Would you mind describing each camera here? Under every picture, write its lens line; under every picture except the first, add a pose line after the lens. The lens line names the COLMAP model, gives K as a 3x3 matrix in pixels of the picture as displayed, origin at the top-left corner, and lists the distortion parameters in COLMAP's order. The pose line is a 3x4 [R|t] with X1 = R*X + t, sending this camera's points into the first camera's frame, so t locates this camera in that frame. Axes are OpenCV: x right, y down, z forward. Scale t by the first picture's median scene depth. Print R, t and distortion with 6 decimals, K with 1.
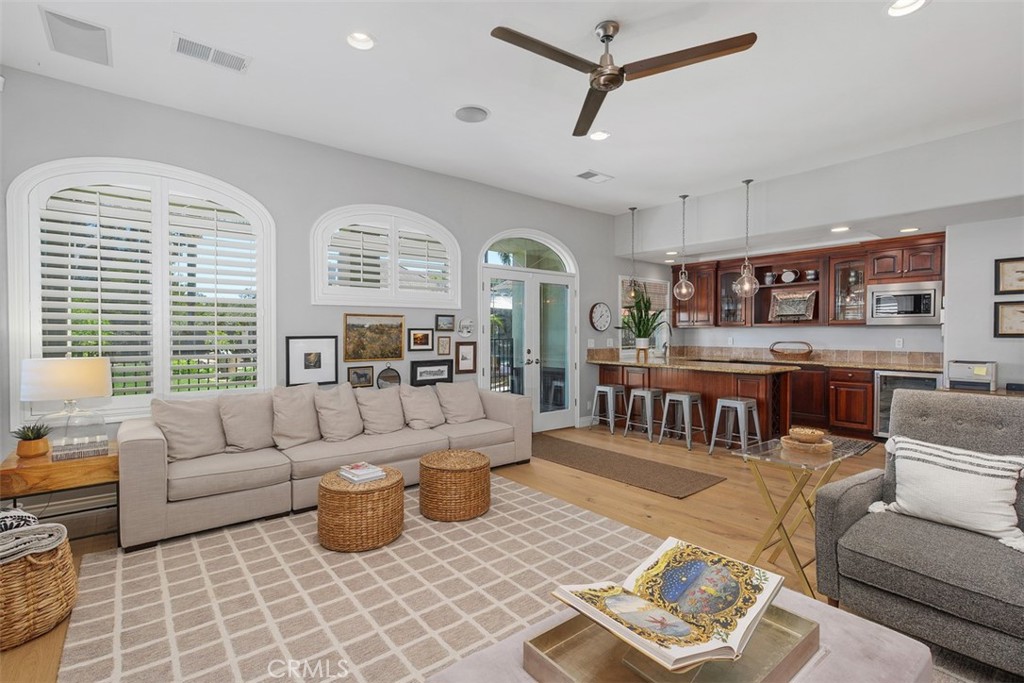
lens RADIAL K [[475.4, 0, 509.8], [0, 475.4, 335.0], [0, 0, 1]] dist [-0.002384, 0.001514]
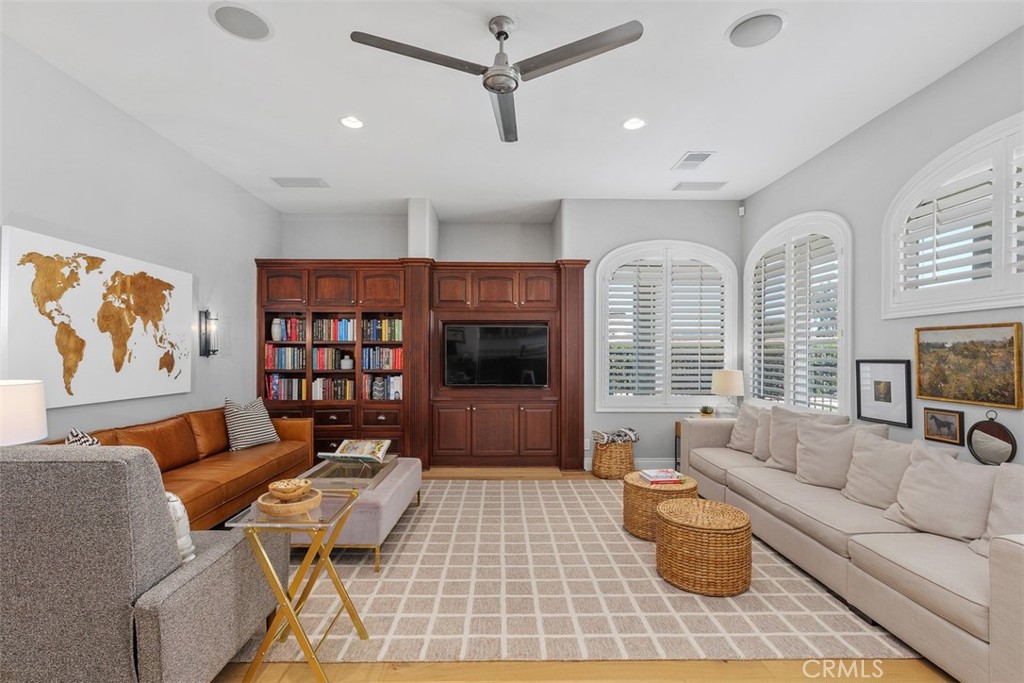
lens RADIAL K [[475.4, 0, 510.1], [0, 475.4, 350.1], [0, 0, 1]] dist [-0.002384, 0.001514]
pose [[-0.617963, -0.010433, -0.786138, 0.559639], [-0.010793, 0.999930, -0.004786, -0.003474], [0.786133, 0.005527, -0.618033, 0.972777]]
